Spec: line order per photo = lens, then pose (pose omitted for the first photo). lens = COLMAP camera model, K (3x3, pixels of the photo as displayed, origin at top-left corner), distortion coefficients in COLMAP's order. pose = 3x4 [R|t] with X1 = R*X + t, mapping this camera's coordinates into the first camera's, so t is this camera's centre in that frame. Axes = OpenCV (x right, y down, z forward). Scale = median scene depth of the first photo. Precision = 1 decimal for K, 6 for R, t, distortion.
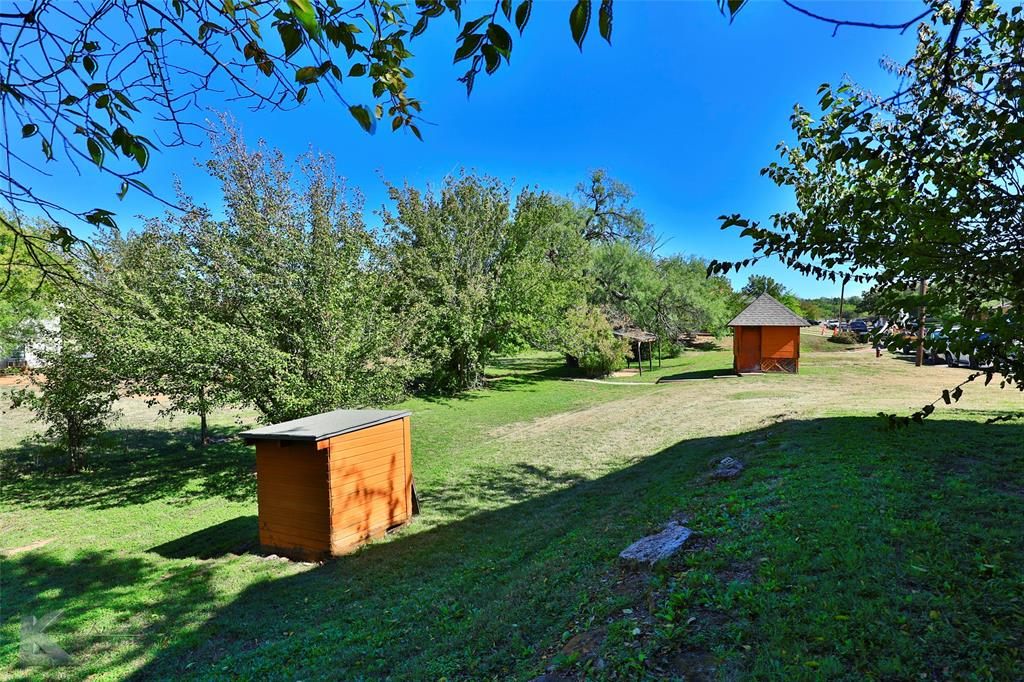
lens RADIAL K [[503.6, 0, 510.4], [0, 503.6, 337.9], [0, 0, 1]] dist [0.003333, 0.000531]
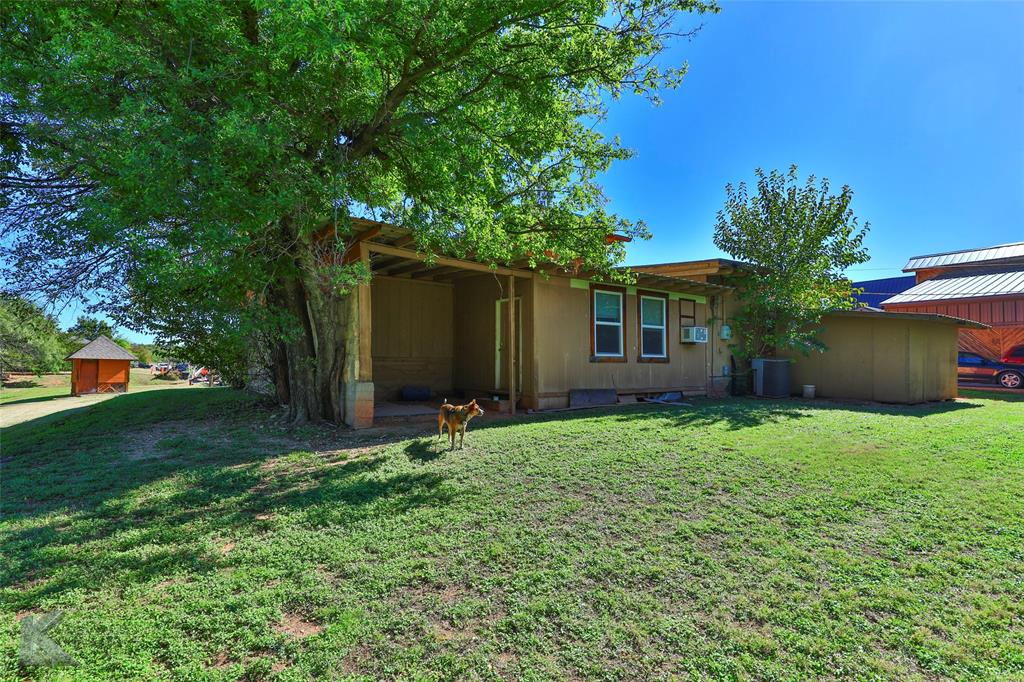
lens RADIAL K [[505.0, 0, 511.0], [0, 505.0, 342.5], [0, 0, 1]] dist [0.021771, -0.011114]
pose [[0.398166, 0.052062, 0.915835, -0.164739], [0.023522, 0.997480, -0.066930, 0.025094], [-0.917012, 0.048191, 0.395938, -0.290317]]
